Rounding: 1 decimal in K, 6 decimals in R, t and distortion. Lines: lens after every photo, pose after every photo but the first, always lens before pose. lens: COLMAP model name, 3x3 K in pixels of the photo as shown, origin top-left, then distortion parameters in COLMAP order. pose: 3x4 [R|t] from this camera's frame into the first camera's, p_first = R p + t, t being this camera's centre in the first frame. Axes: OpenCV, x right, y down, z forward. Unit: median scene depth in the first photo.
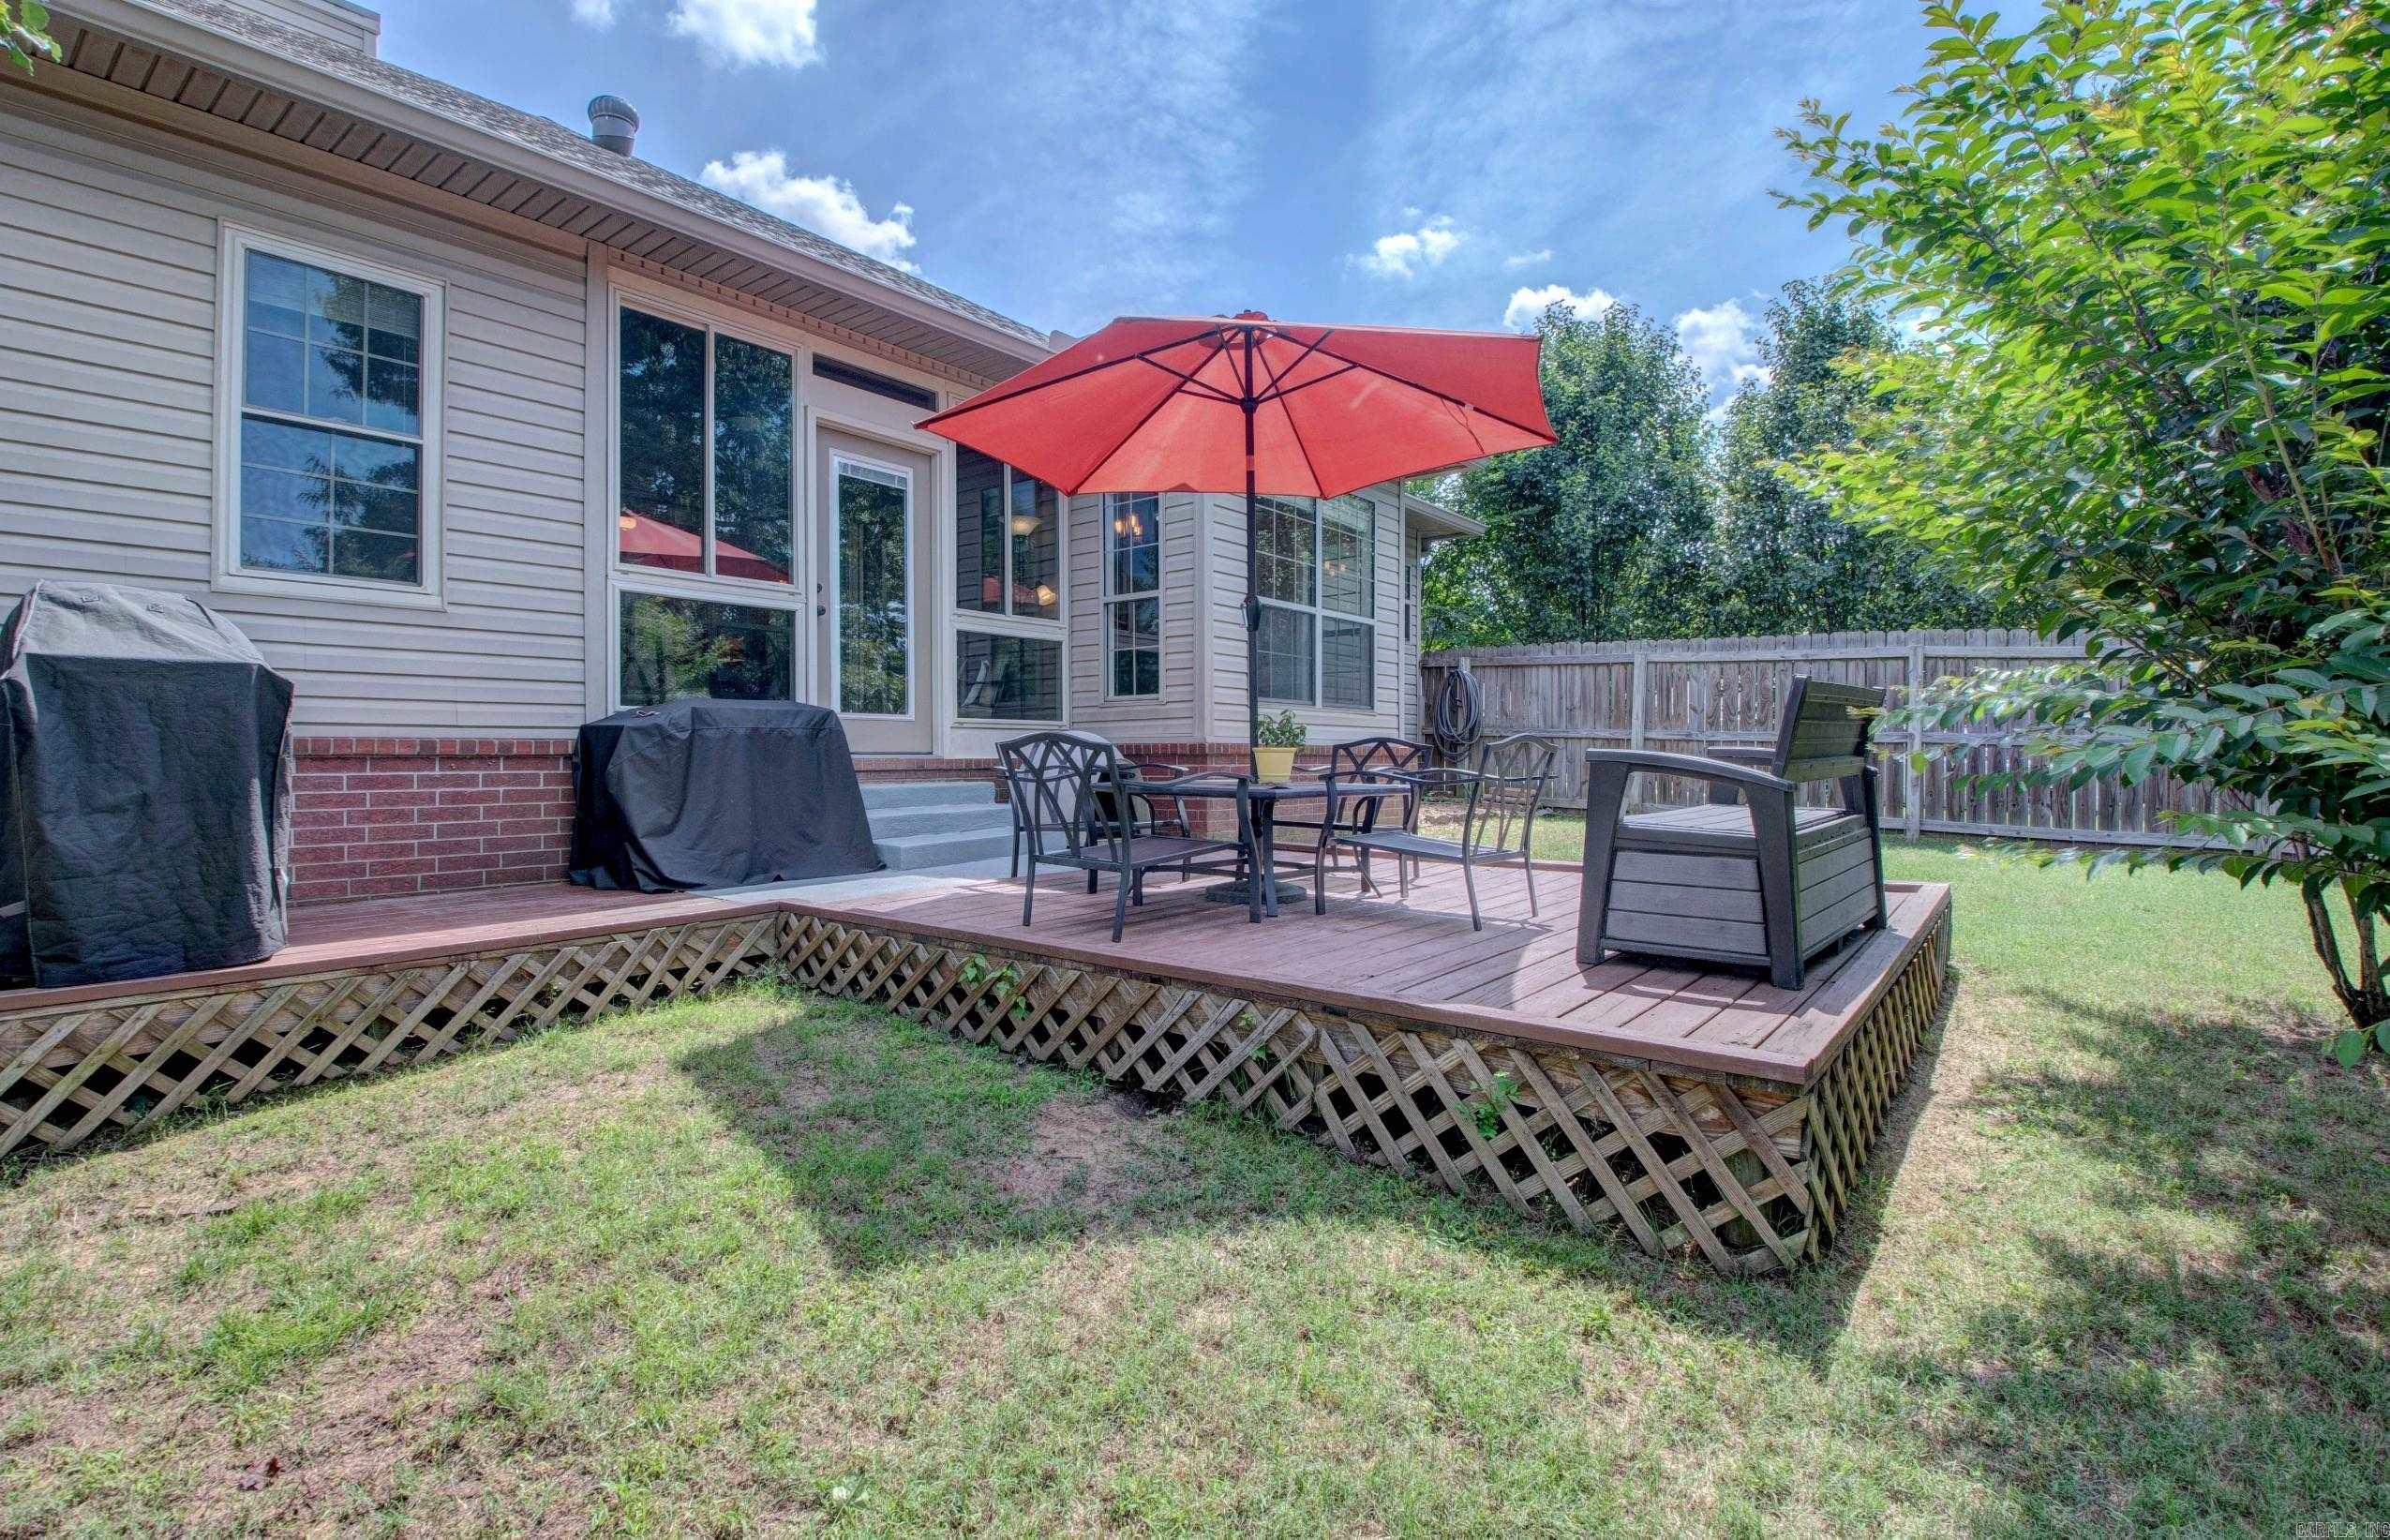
lens RADIAL K [[1129.4, 0, 1189.6], [0, 1129.4, 760.4], [0, 0, 1]] dist [-0.012426, -0.006792]
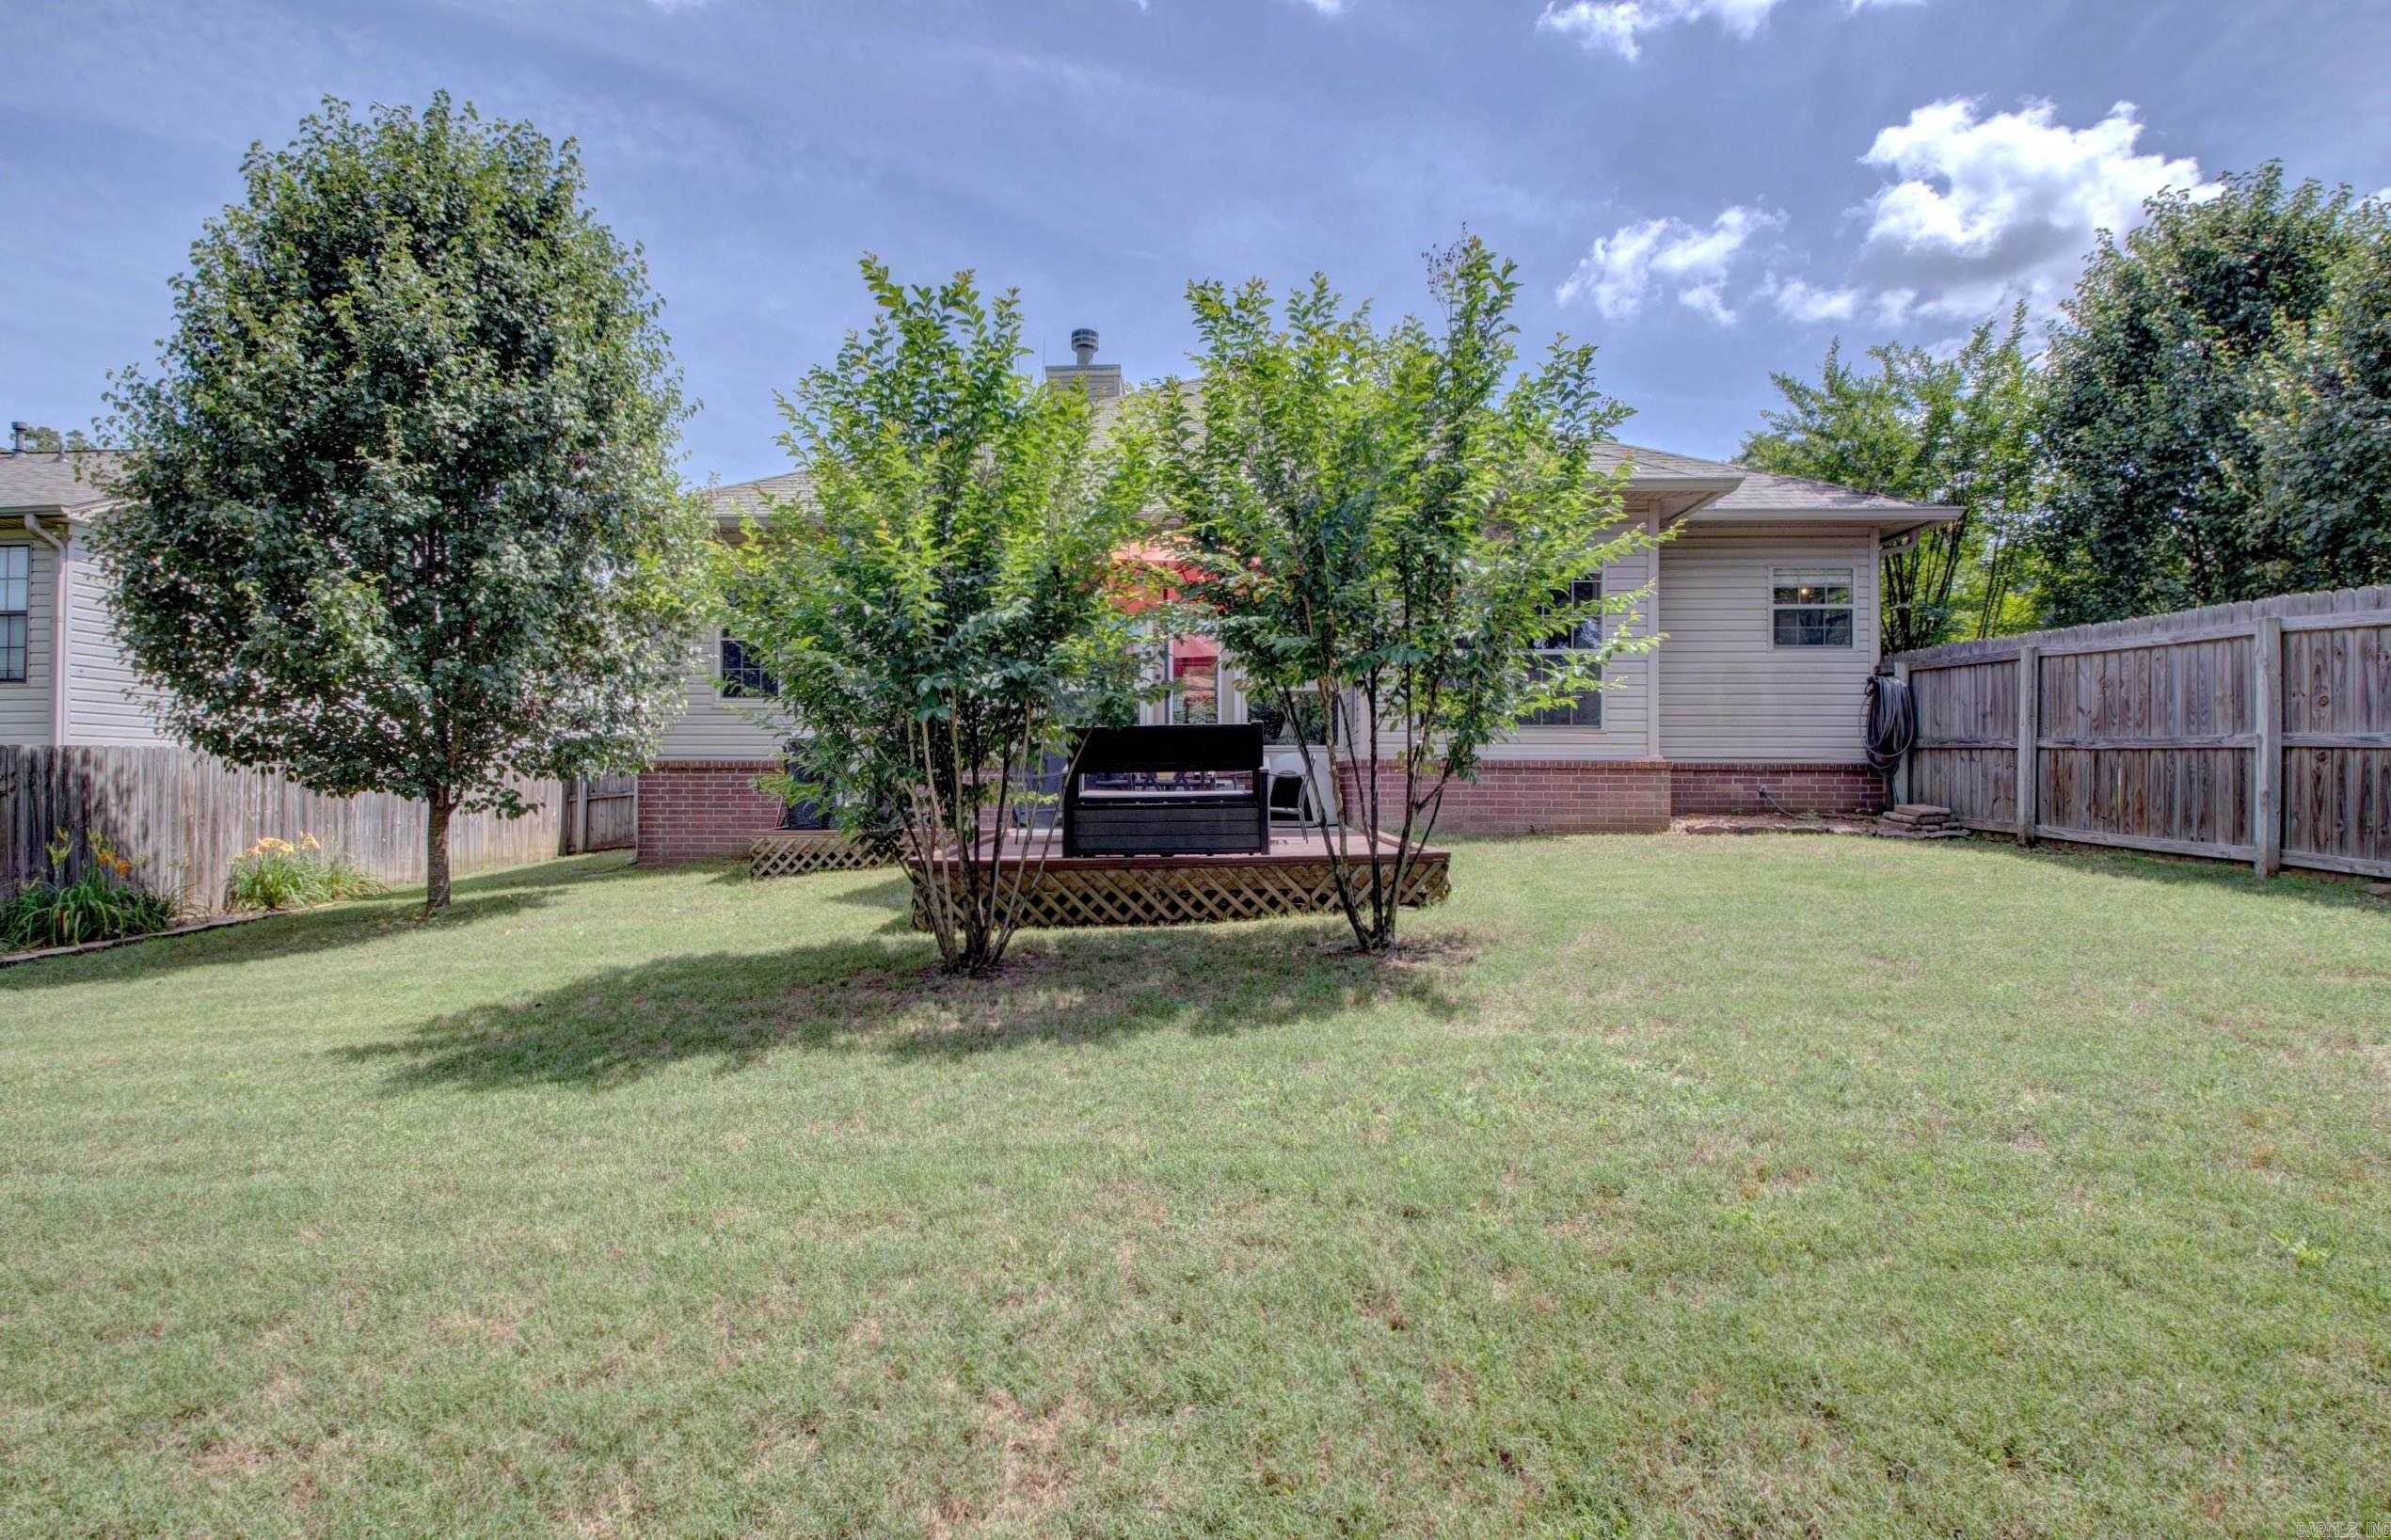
lens RADIAL K [[1129.7, 0, 1190.1], [0, 1129.7, 760.4], [0, 0, 1]] dist [-0.012426, -0.006792]
pose [[0.569425, -0.010114, -0.821981, 0.847226], [-0.004623, 0.999869, -0.015505, 0.008197], [0.822031, 0.012628, 0.569303, -0.013173]]
